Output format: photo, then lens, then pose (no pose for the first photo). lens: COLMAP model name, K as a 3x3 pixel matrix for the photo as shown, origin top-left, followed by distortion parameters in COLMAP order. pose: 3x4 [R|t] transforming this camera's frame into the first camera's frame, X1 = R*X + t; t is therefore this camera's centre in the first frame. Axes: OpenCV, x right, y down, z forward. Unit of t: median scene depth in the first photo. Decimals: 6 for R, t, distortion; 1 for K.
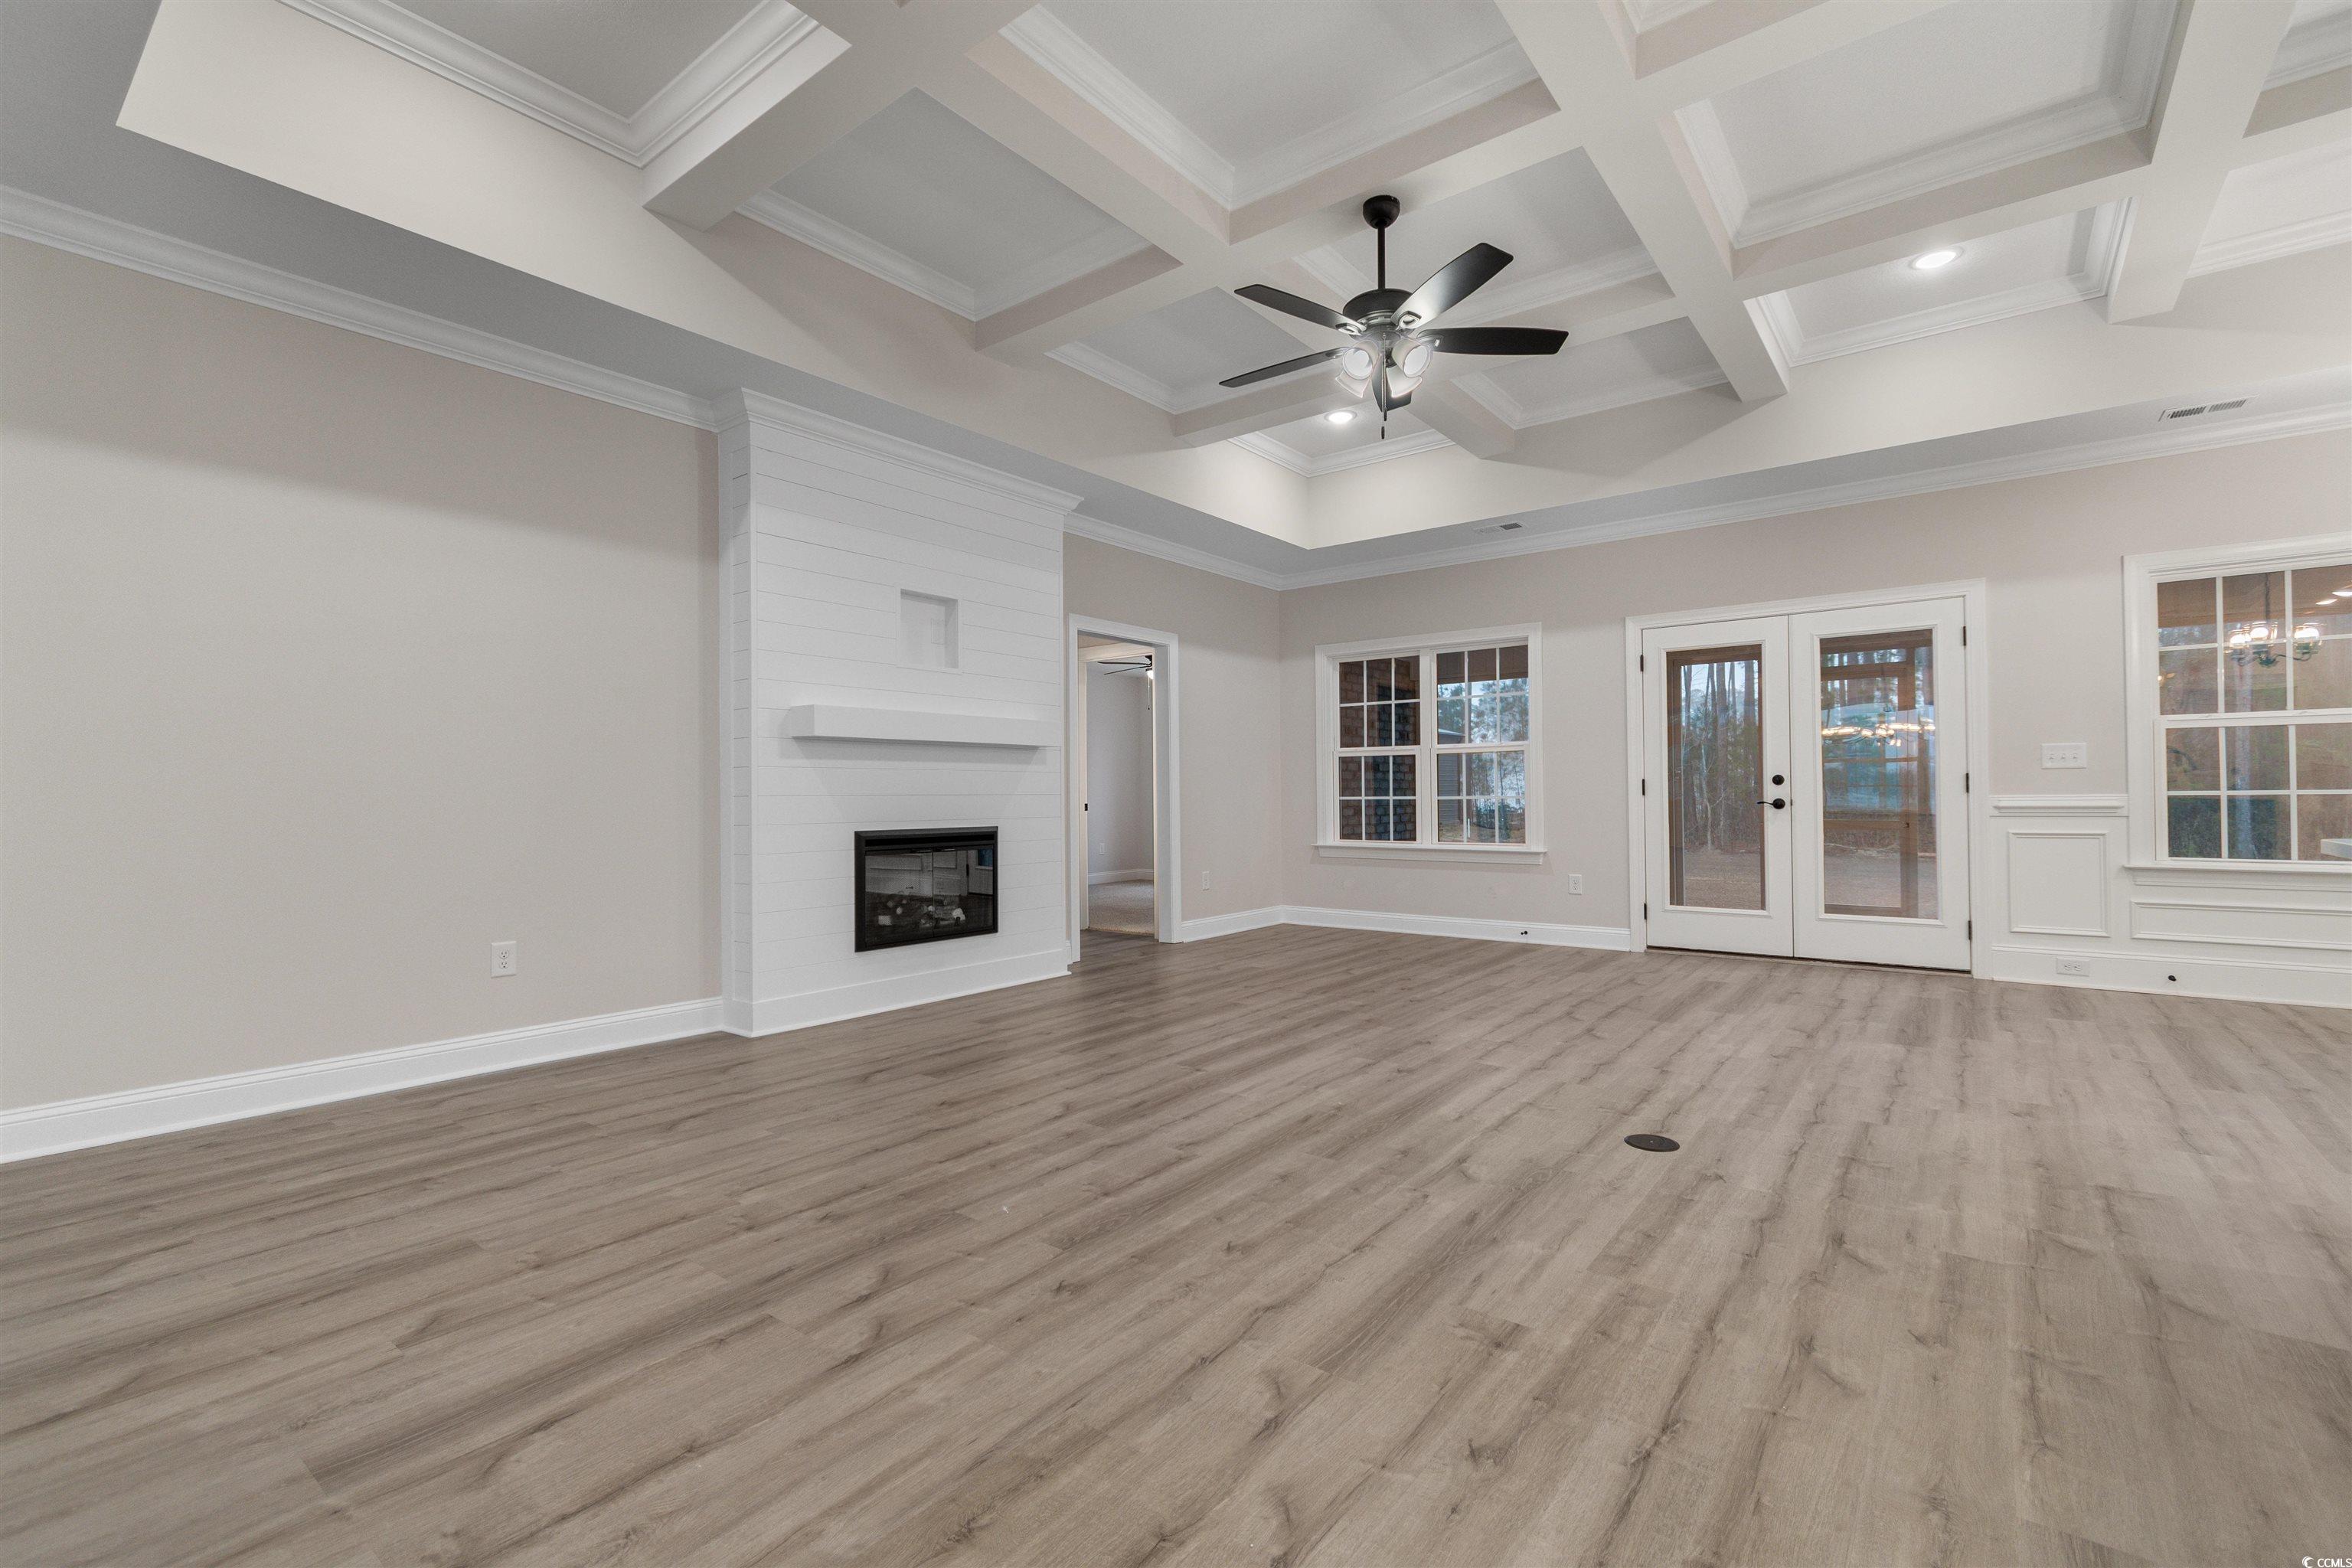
lens RADIAL K [[1028.5, 0, 1191.4], [0, 1028.5, 784.6], [0, 0, 1]] dist [0.004347, -0.001297]
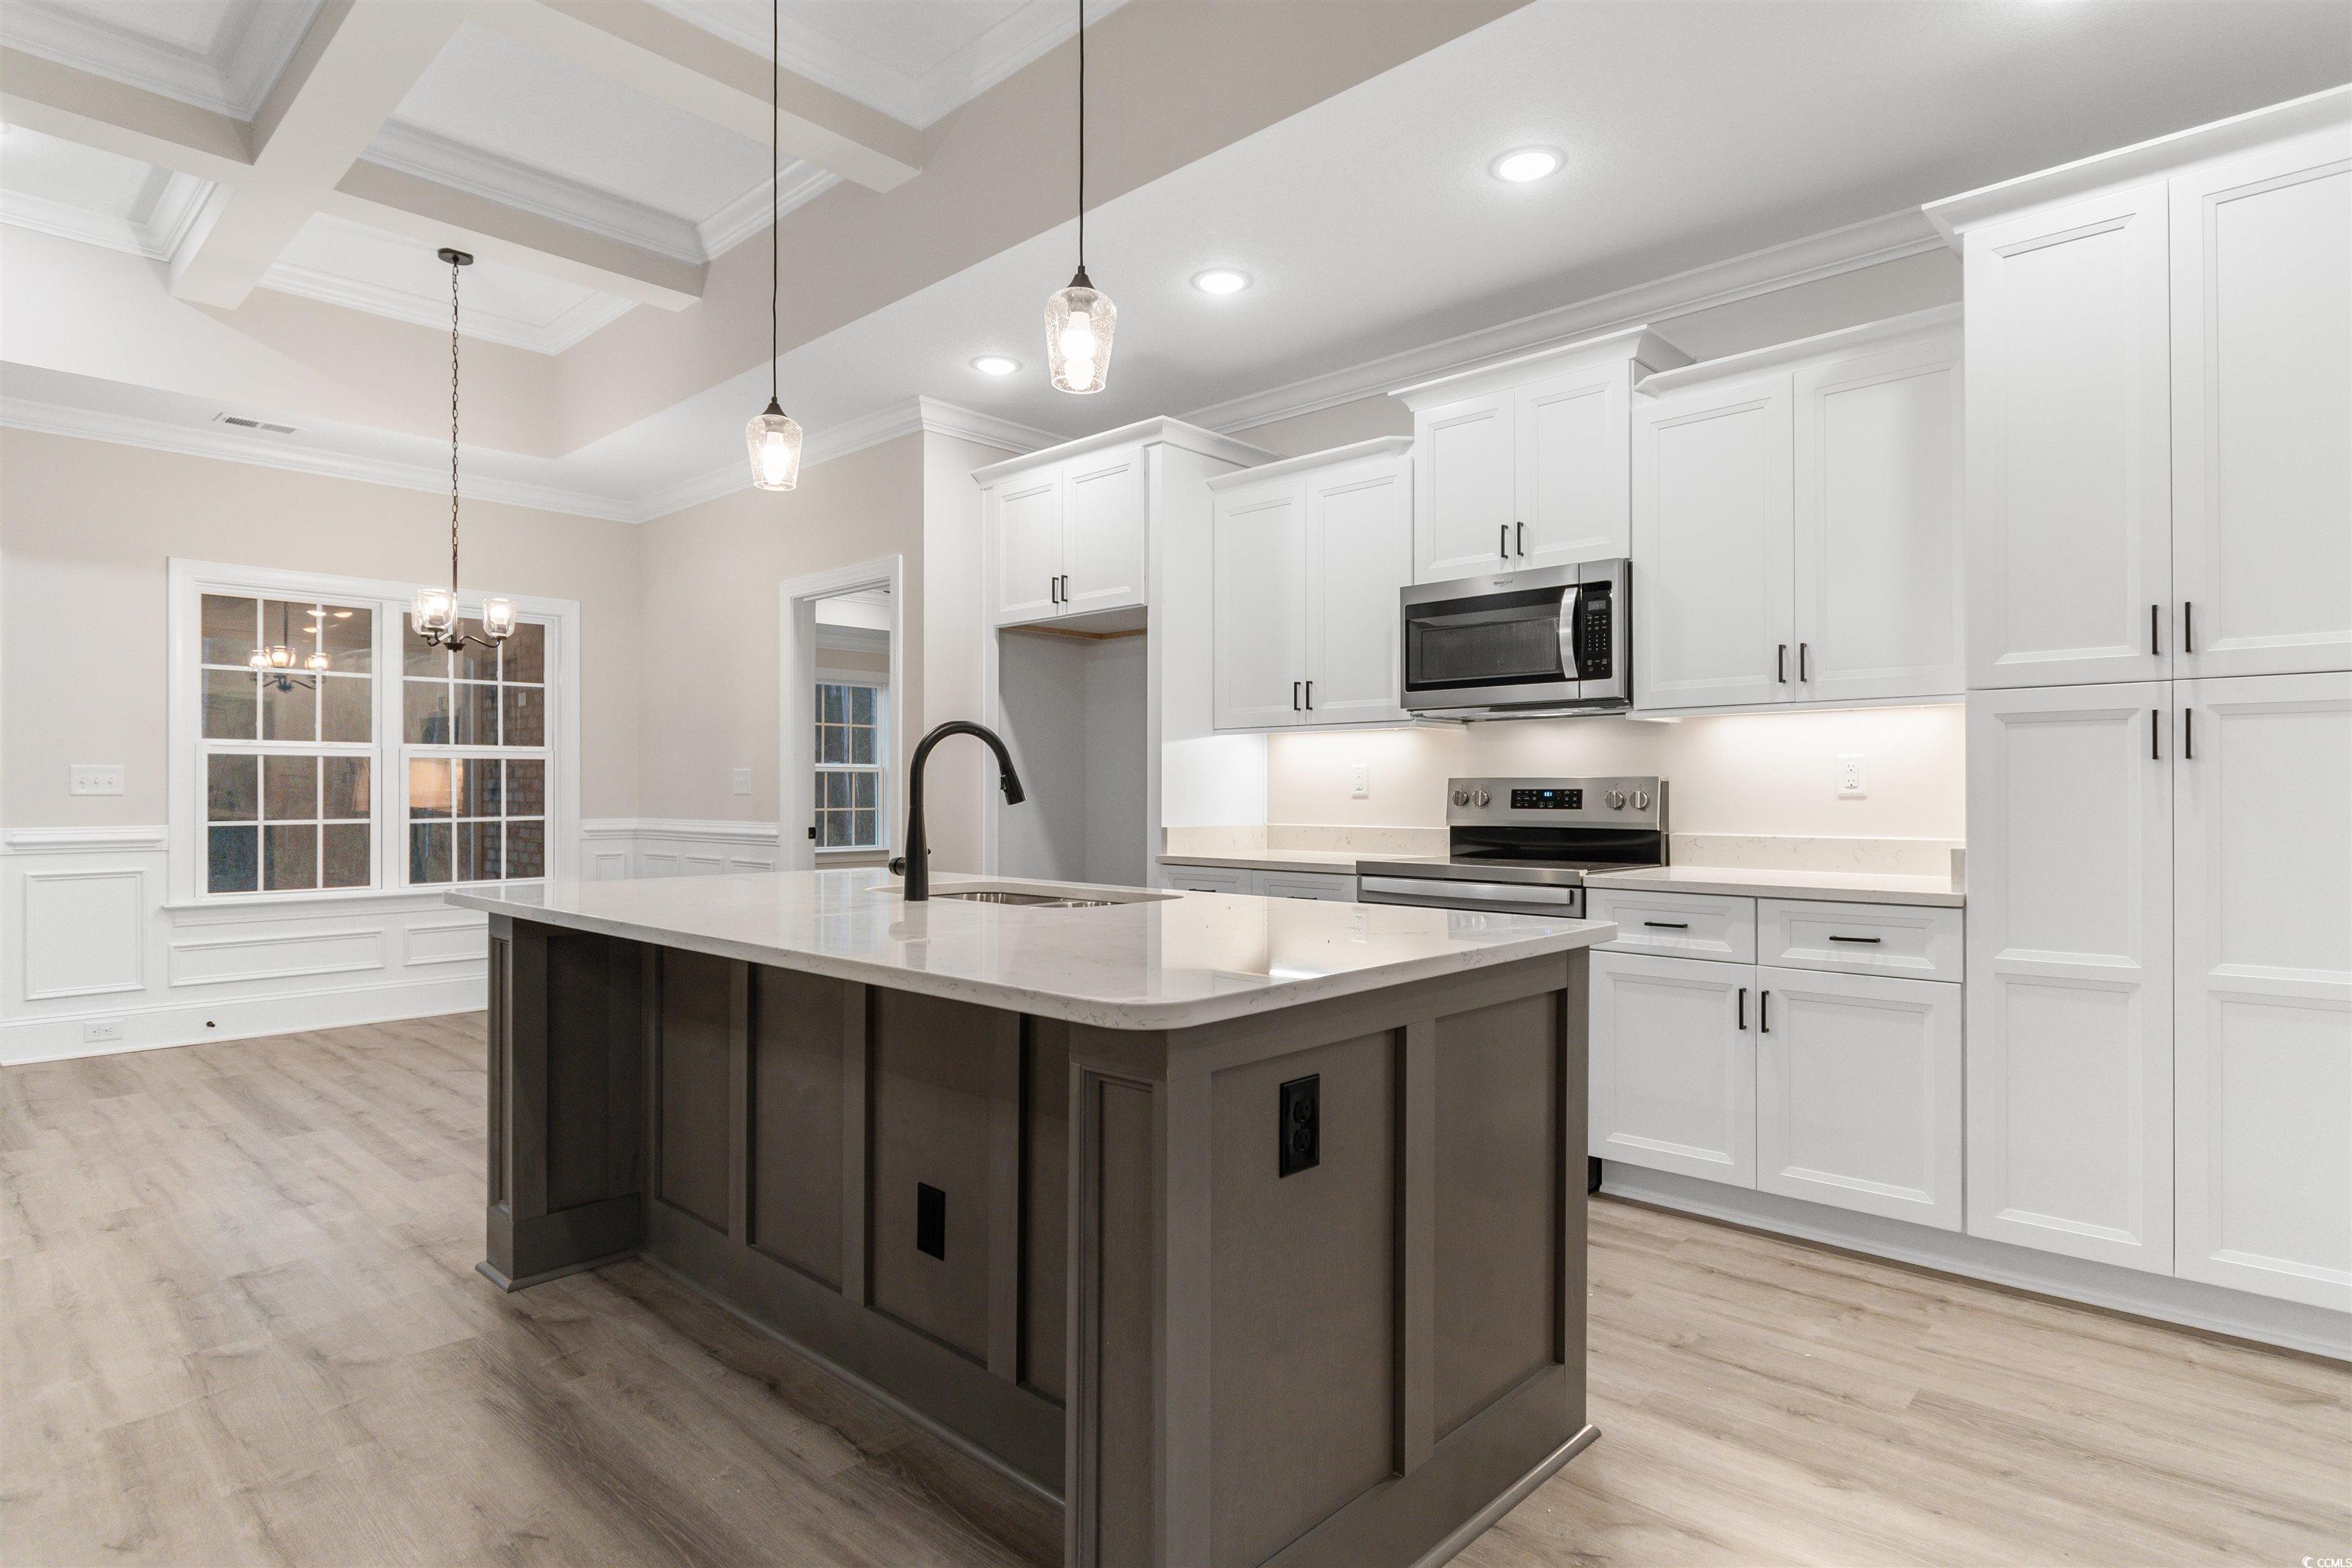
lens RADIAL K [[1229.2, 0, 1183.5], [0, 1229.2, 782.0], [0, 0, 1]] dist [0.005464, -0.007499]
pose [[0.089818, 0.016534, 0.995821, -0.079315], [-0.012119, 0.999806, -0.015507, -0.025197], [-0.995884, -0.010675, 0.090001, 0.036773]]
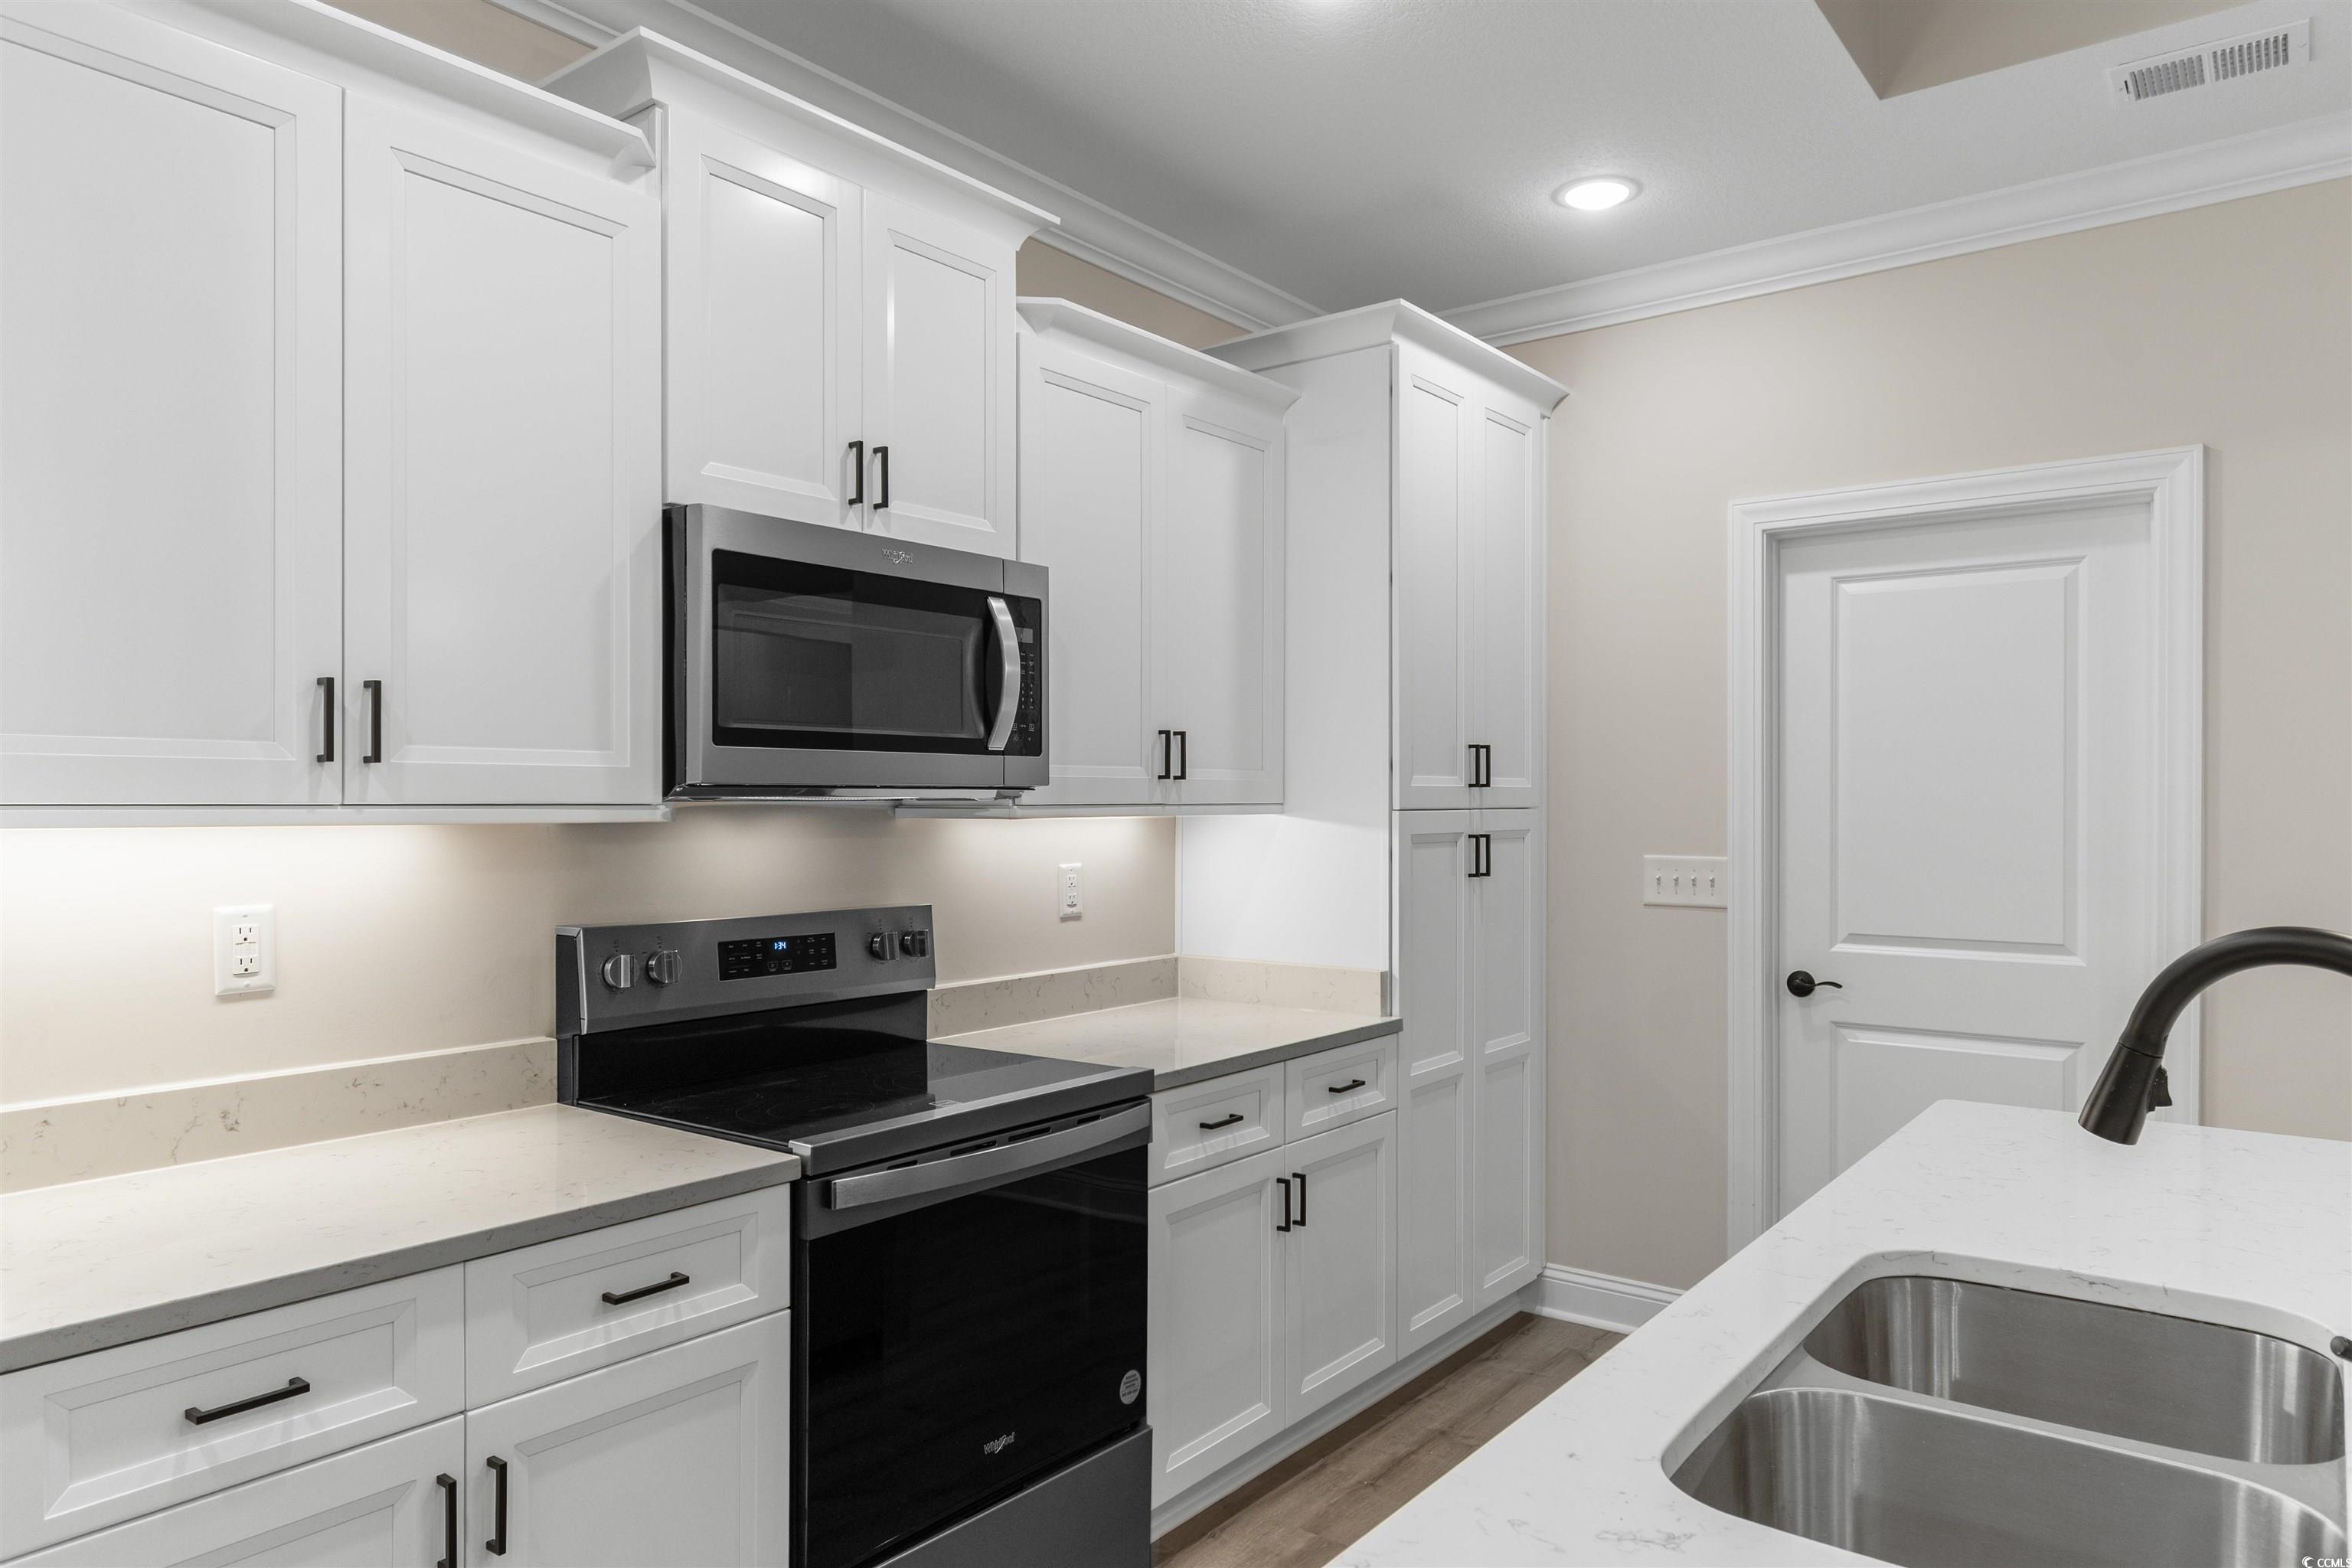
lens RADIAL K [[1501.1, 0, 1178.9], [0, 1501.1, 804.7], [0, 0, 1]] dist [0.002072, -0.000982]
pose [[-0.999942, 0.007832, -0.007411, 0.684398], [0.007905, 0.999921, -0.009818, -0.081786], [0.007333, -0.009876, -0.999924, 0.443030]]
